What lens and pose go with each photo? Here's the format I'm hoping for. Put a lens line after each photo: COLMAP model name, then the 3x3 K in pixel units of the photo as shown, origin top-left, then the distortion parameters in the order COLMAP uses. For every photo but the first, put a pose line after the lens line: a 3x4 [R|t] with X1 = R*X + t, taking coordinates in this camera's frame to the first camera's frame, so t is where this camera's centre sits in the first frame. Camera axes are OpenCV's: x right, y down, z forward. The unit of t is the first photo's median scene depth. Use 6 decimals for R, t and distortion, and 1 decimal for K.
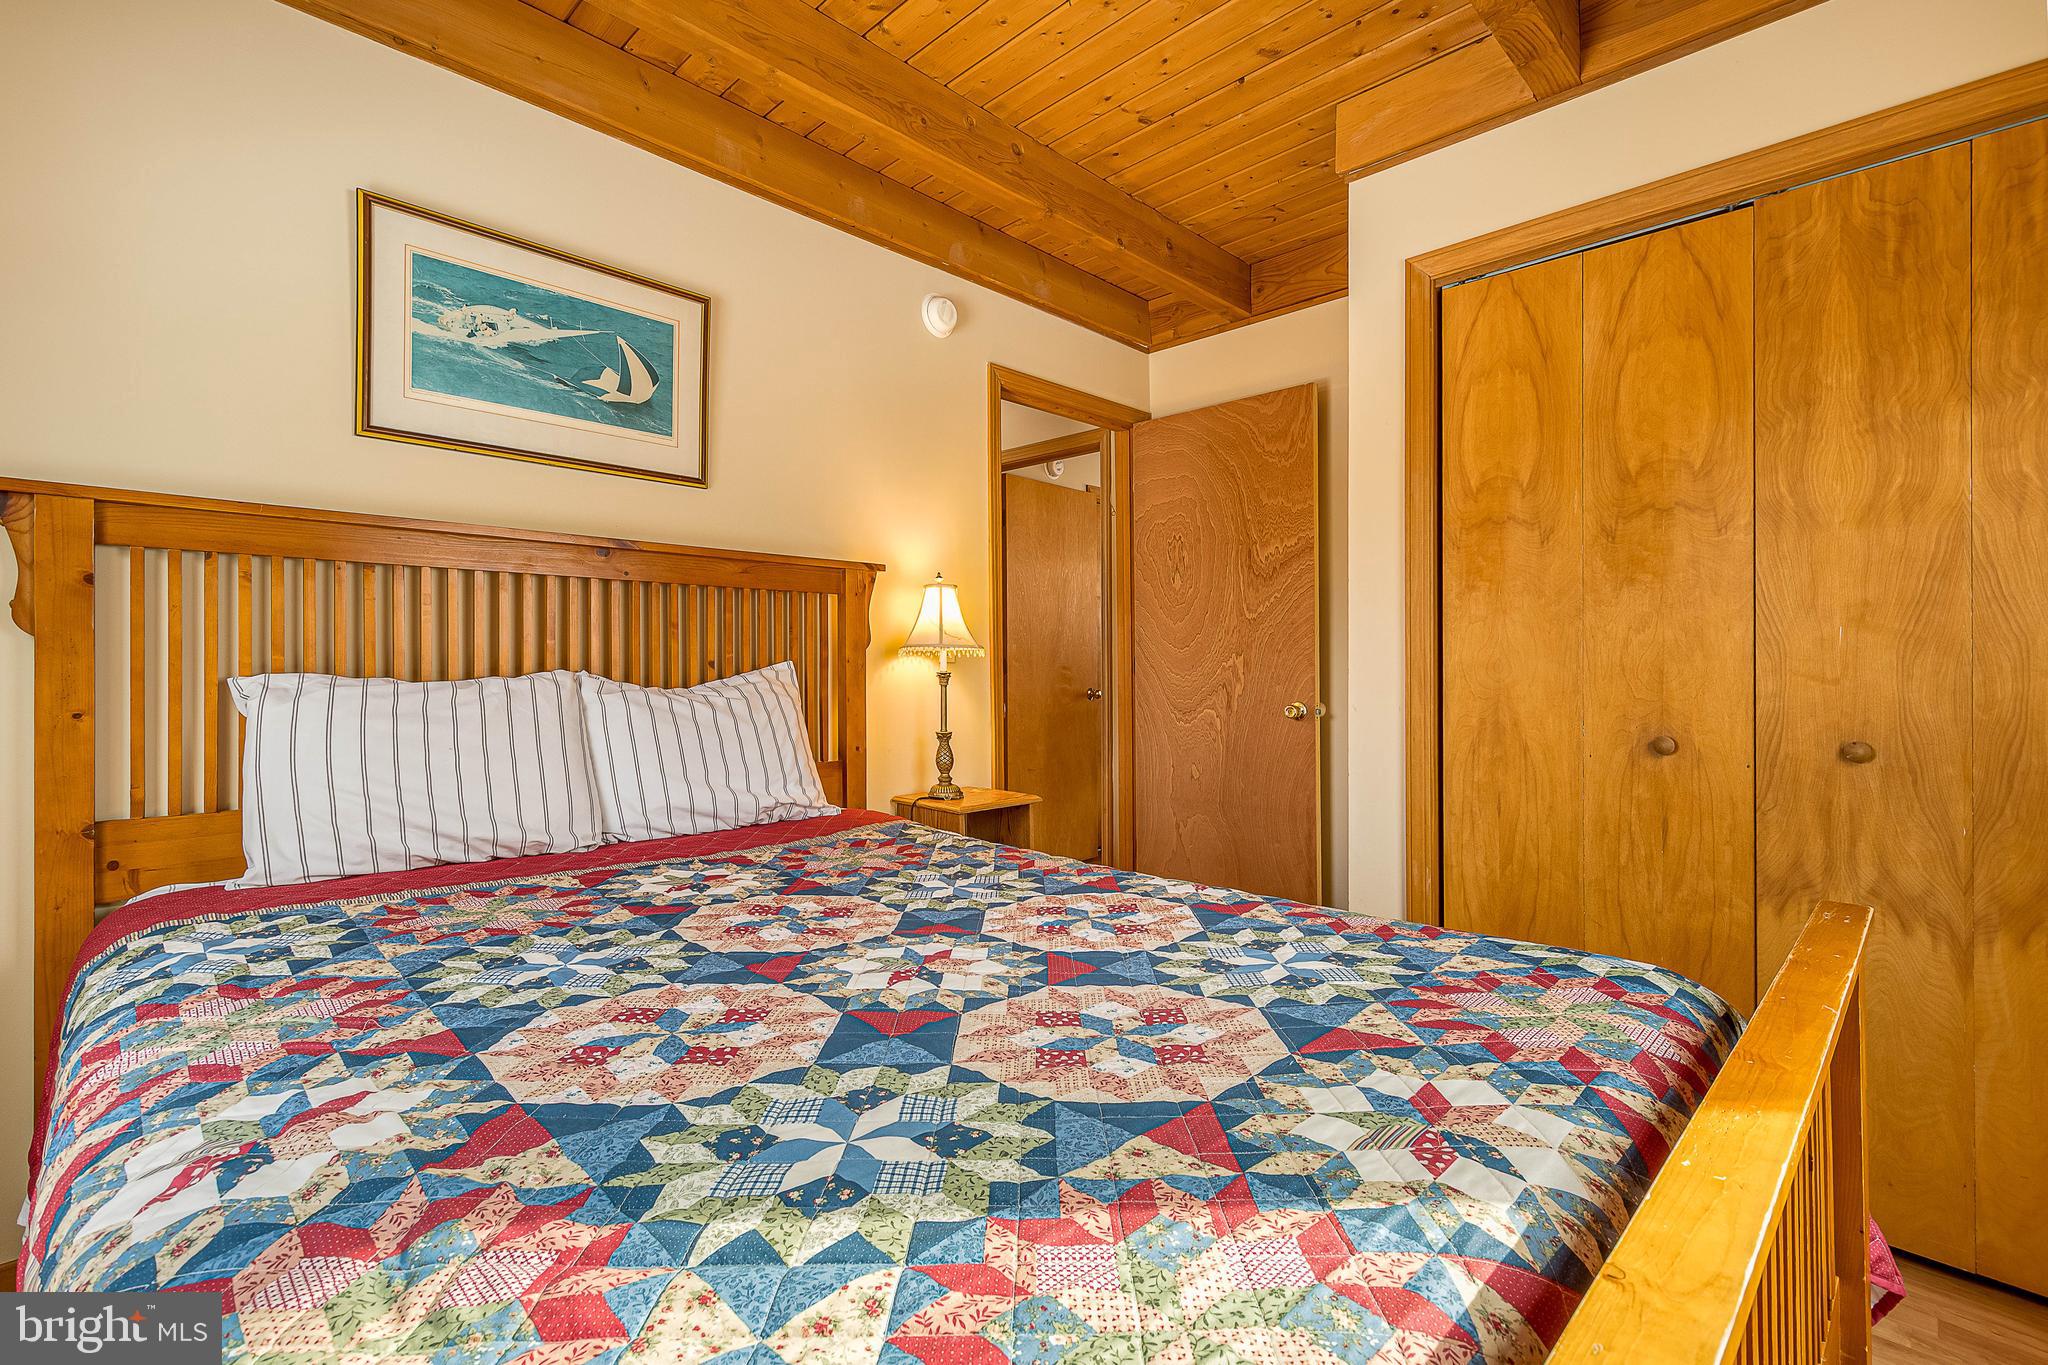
lens RADIAL K [[891.8, 0, 1016.6], [0, 891.8, 643.1], [0, 0, 1]] dist [0.003057, 0.000506]
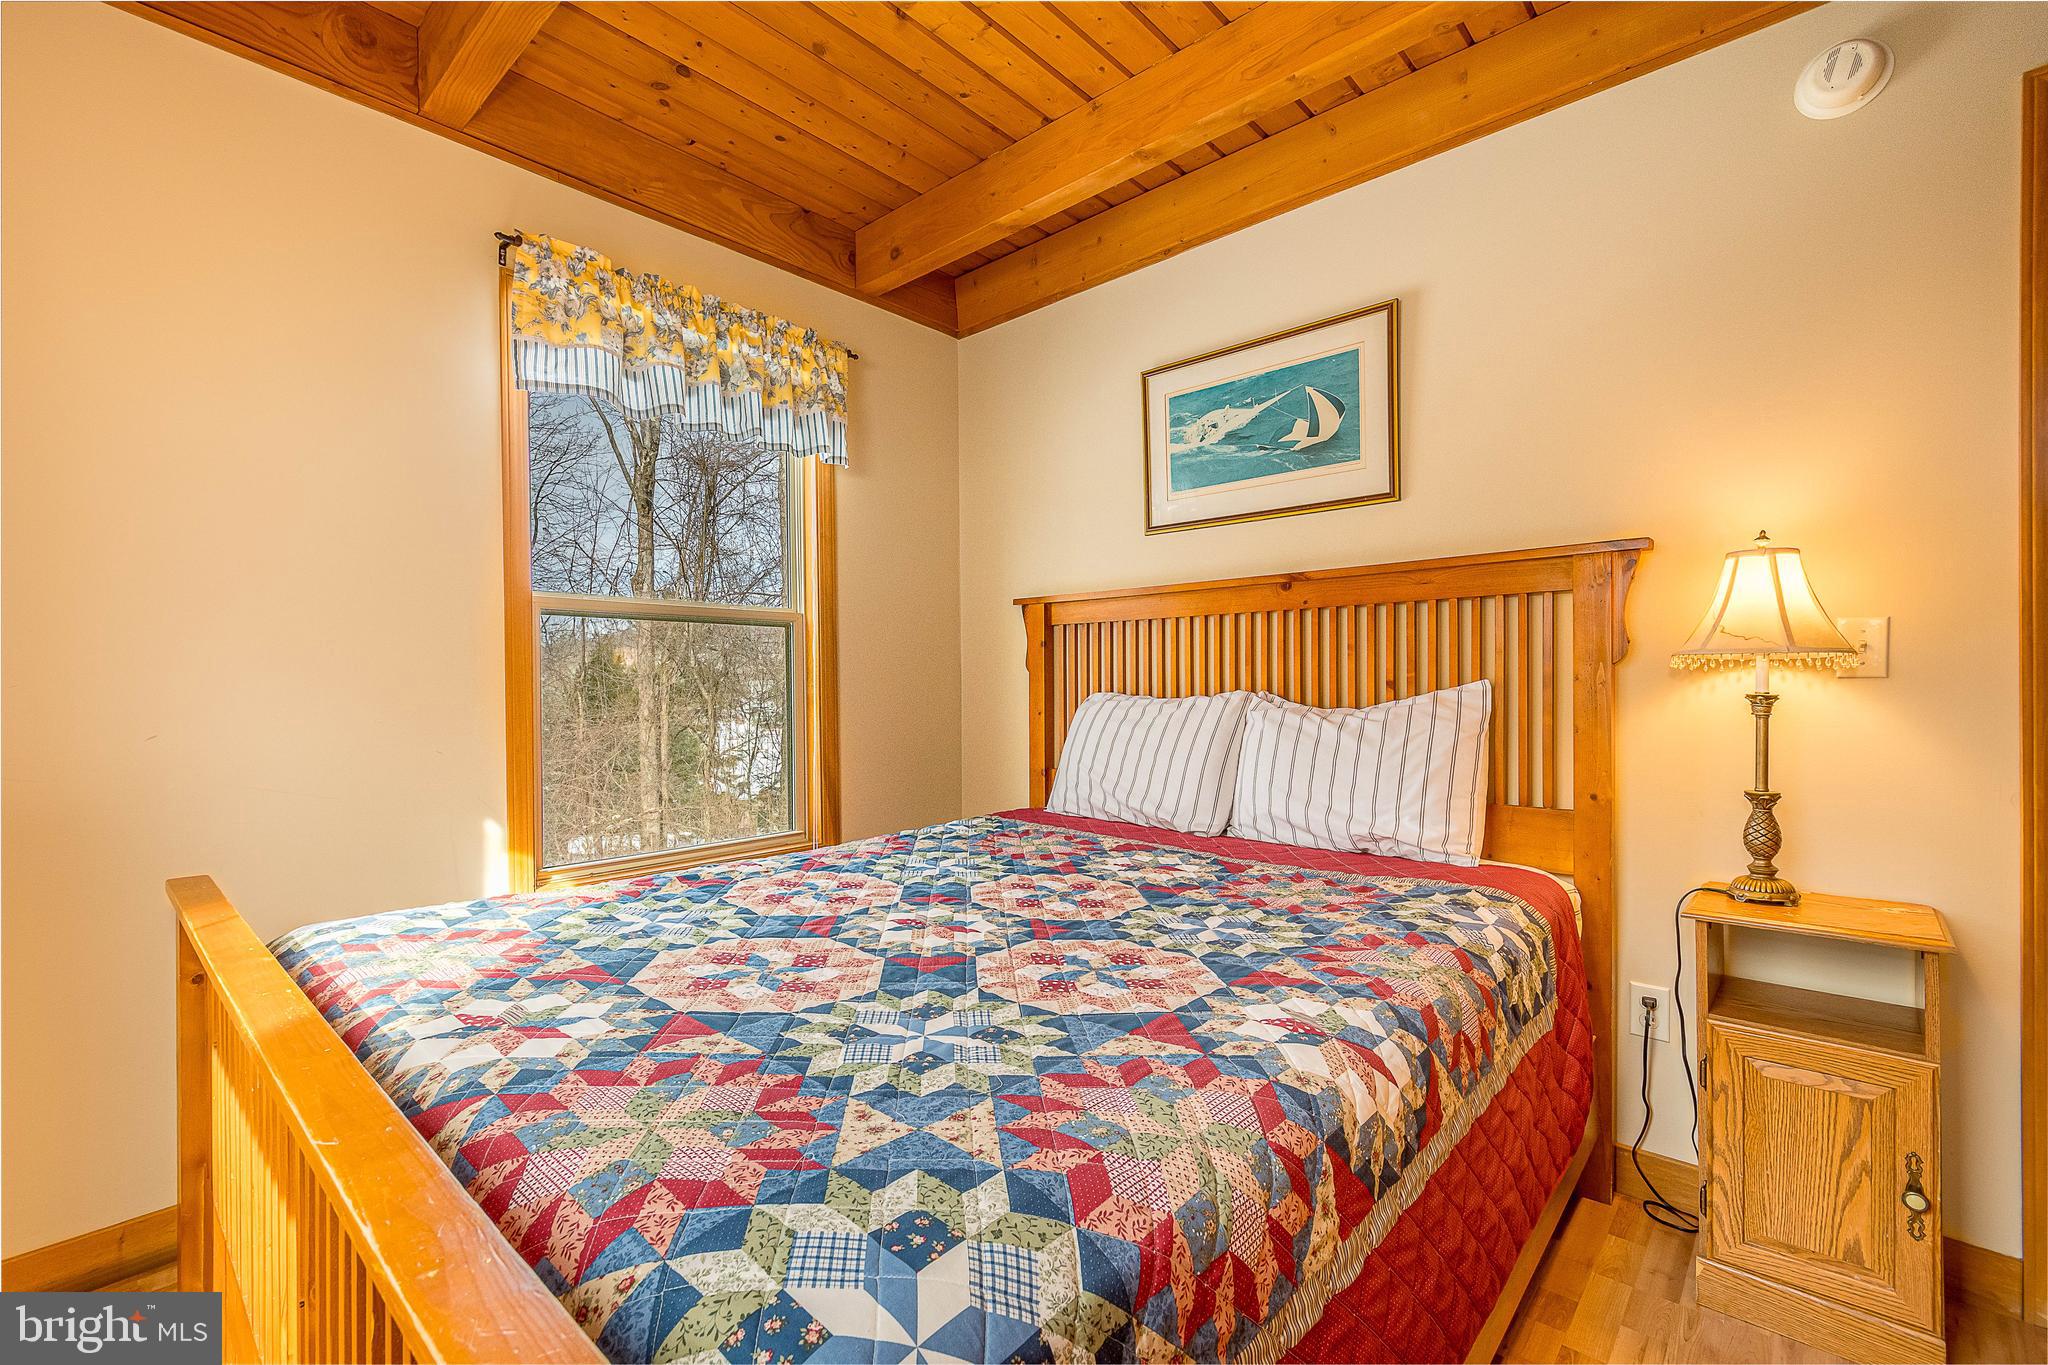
lens RADIAL K [[900.9, 0, 1024.0], [0, 900.9, 682.5], [0, 0, 1]] dist [0.001895, -0.000487]
pose [[0.058045, -0.011080, -0.998253, 0.798986], [0.028556, 0.999548, -0.009433, 0.025373], [0.997905, -0.027959, 0.058335, 0.729446]]
